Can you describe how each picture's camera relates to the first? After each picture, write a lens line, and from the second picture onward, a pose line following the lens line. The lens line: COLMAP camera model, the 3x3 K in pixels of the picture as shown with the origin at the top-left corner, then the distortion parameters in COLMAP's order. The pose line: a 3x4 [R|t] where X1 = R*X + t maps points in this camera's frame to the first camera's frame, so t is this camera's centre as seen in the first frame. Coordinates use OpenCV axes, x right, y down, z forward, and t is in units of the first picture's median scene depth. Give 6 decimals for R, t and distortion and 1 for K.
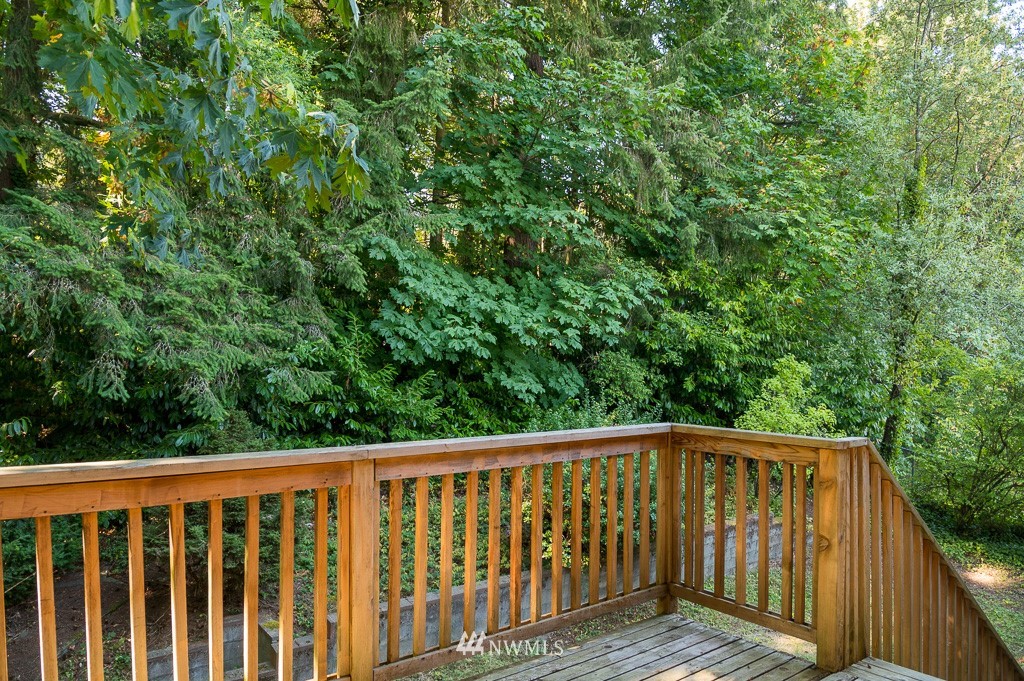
lens RADIAL K [[719.6, 0, 512.0], [0, 719.6, 340.5], [0, 0, 1]] dist [-0.027437, -0.003781]
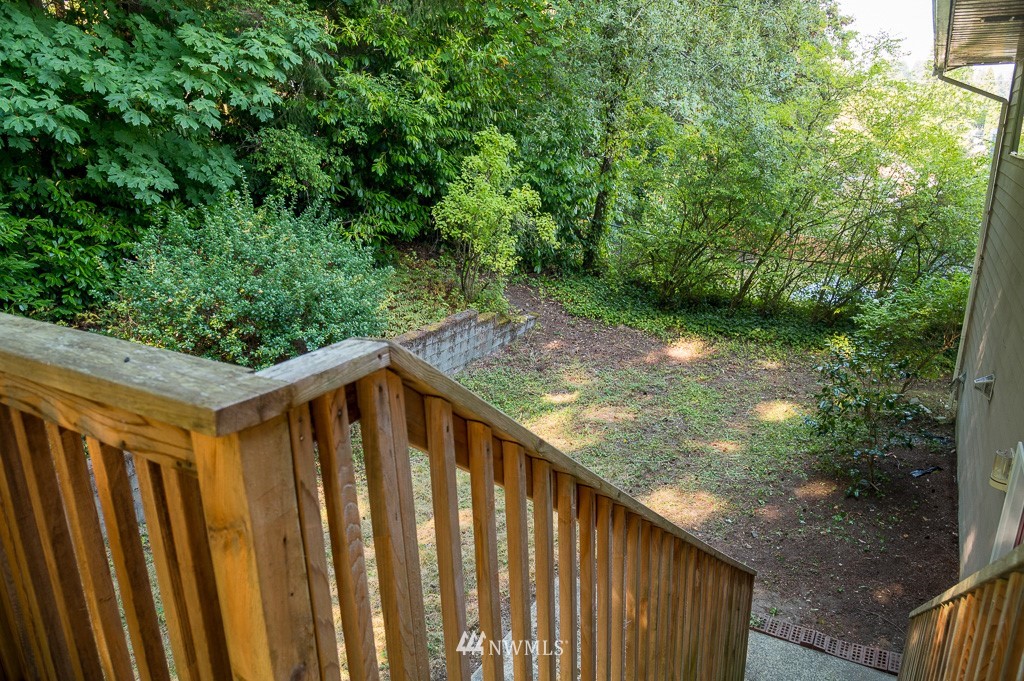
lens RADIAL K [[703.3, 0, 514.5], [0, 703.3, 331.4], [0, 0, 1]] dist [-0.055075, 0.044079]
pose [[0.938193, -0.119791, 0.324720, 0.111849], [0.019533, 0.955026, 0.295879, 0.006879], [-0.345560, -0.271249, 0.898338, 0.175441]]
